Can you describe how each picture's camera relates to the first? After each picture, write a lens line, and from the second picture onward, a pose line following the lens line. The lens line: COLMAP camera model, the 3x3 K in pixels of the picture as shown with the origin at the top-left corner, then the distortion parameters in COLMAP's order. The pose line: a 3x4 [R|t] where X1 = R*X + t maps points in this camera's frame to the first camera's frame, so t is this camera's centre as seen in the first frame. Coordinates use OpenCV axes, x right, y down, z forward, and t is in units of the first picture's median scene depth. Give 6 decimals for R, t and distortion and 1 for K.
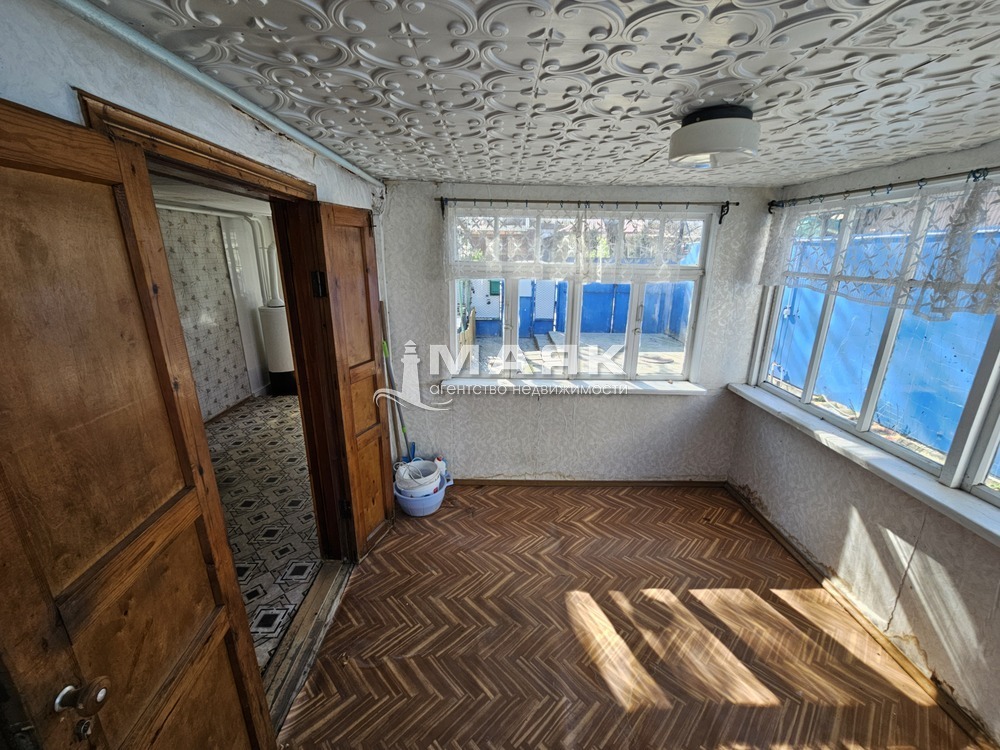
lens RADIAL K [[409.5, 0, 500.8], [0, 409.5, 379.6], [0, 0, 1]] dist [-0.001452, -0.000929]
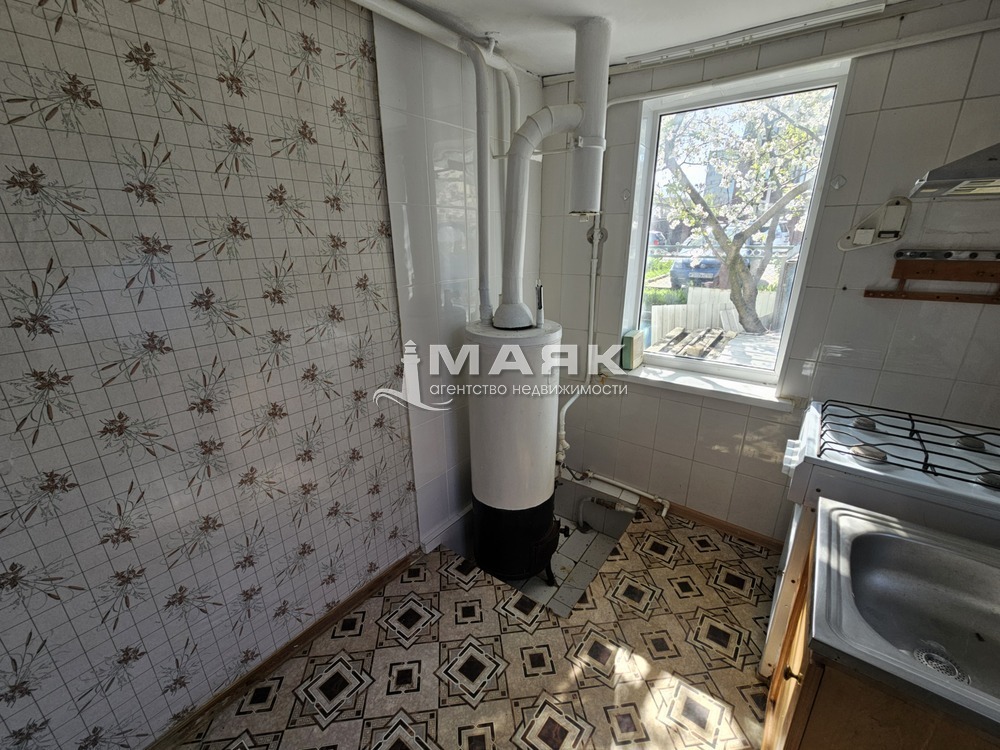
lens RADIAL K [[409.5, 0, 500.8], [0, 409.5, 379.6], [0, 0, 1]] dist [-0.001452, -0.000929]
pose [[0.782273, 0.191492, -0.592773, -0.382533], [-0.166867, 0.981219, 0.096767, -0.185015], [0.600171, 0.023216, 0.799535, 0.804326]]
